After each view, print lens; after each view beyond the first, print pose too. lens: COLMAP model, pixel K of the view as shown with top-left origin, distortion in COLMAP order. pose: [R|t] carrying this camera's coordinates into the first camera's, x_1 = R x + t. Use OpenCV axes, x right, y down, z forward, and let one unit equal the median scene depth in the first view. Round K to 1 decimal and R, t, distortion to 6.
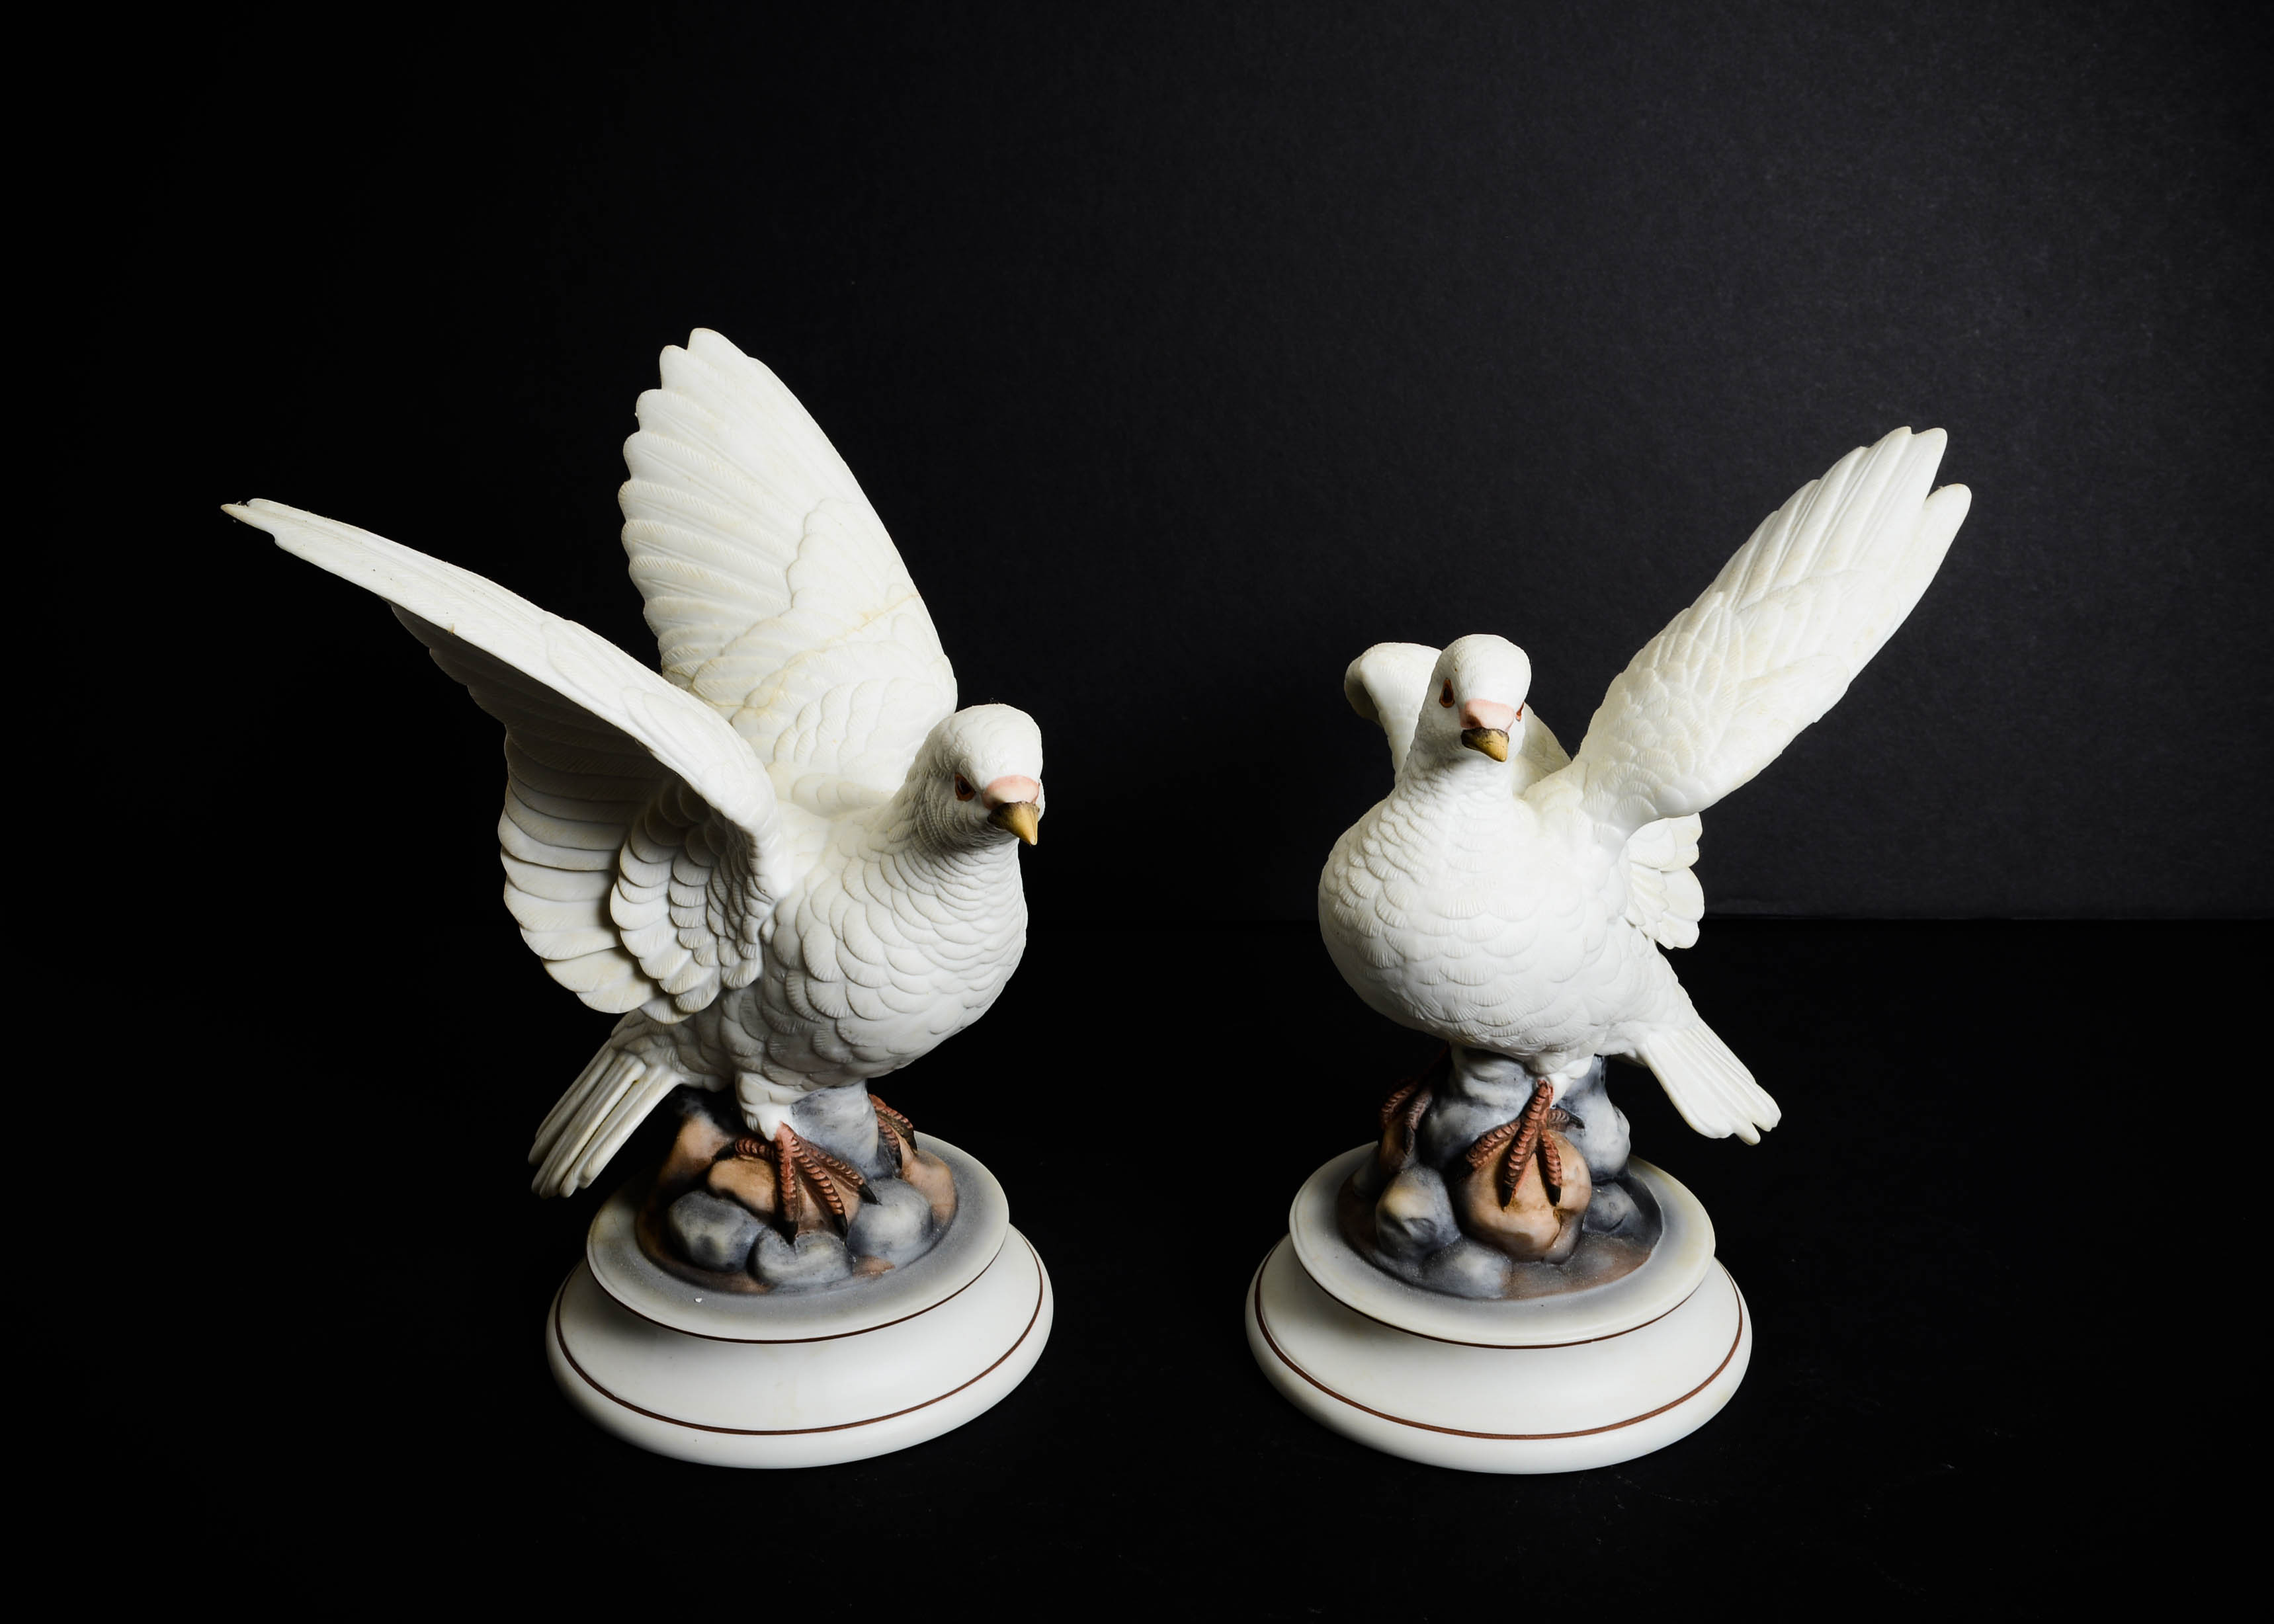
lens RADIAL K [[2983.4, 0, 1137.0], [0, 2983.4, 812.0], [0, 0, 1]] dist [-0.021067, -0.026881]
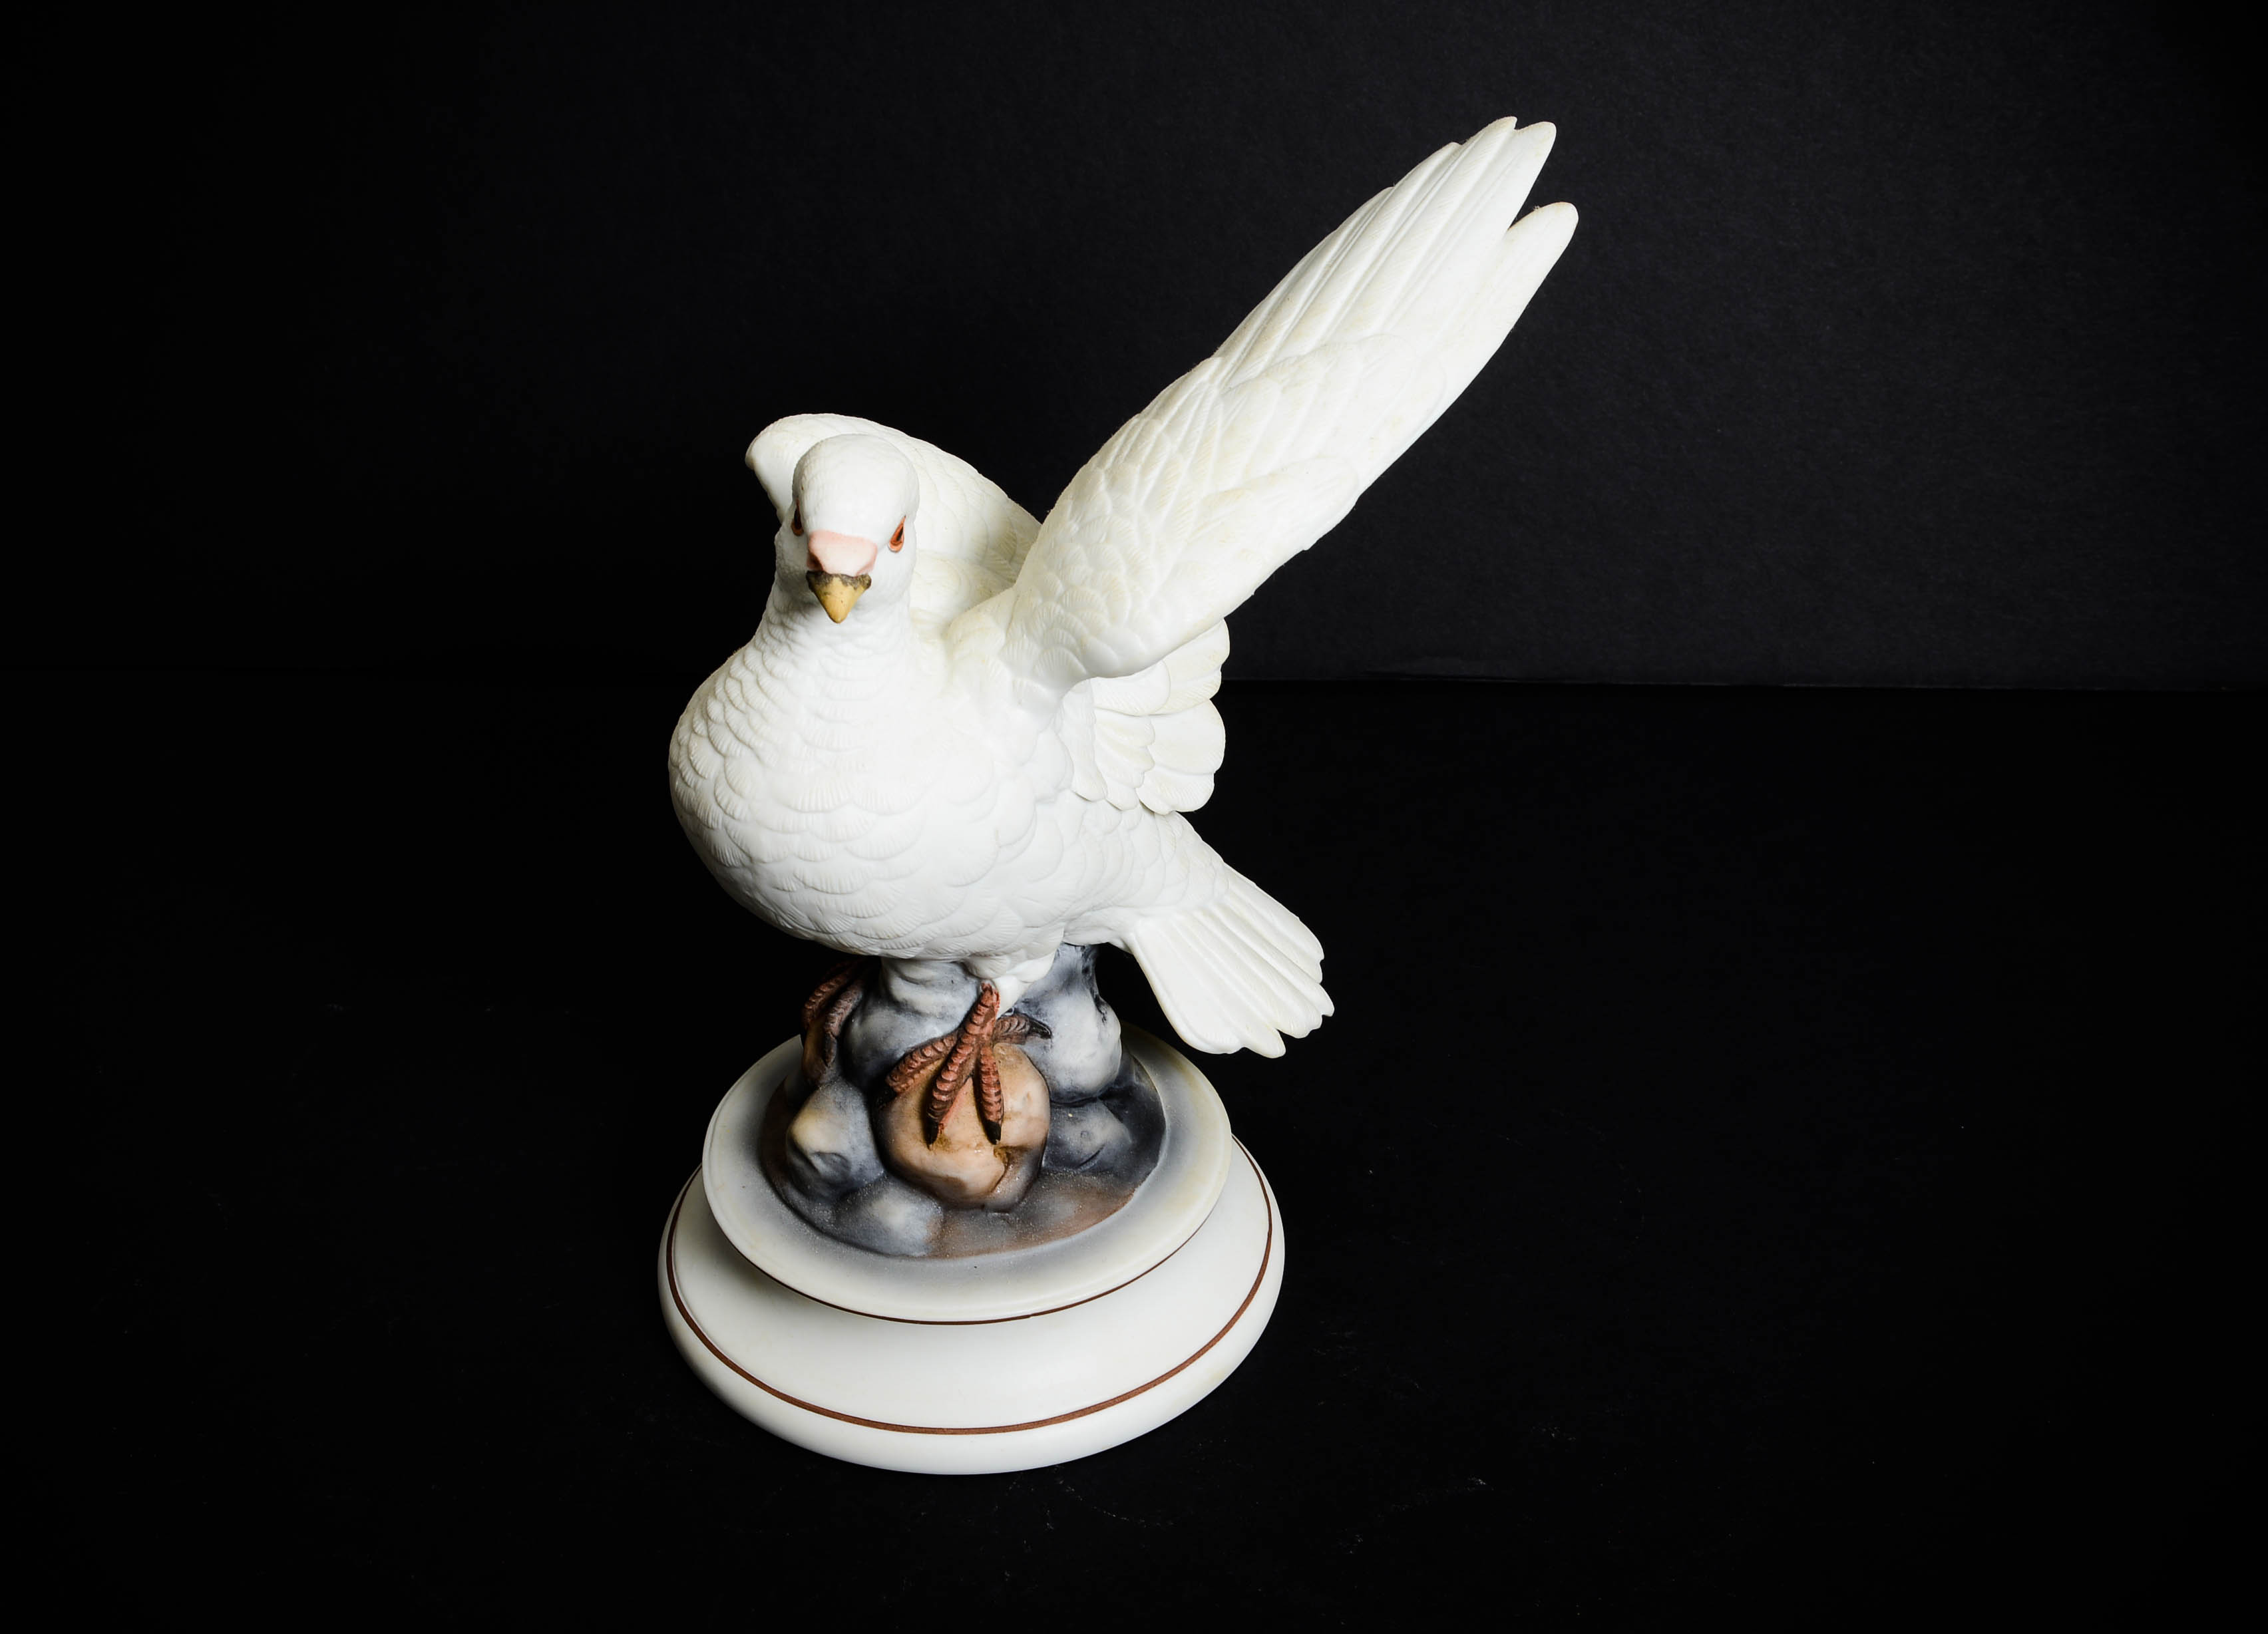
lens RADIAL K [[3134.7, 0, 1134.0], [0, 3134.7, 817.0], [0, 0, 1]] dist [0.006891, 0.009186]
pose [[0.997053, 0.018097, -0.074549, 0.215931], [-0.004397, 0.983662, 0.179971, -0.093611], [0.076588, -0.179113, 0.980843, 0.184699]]
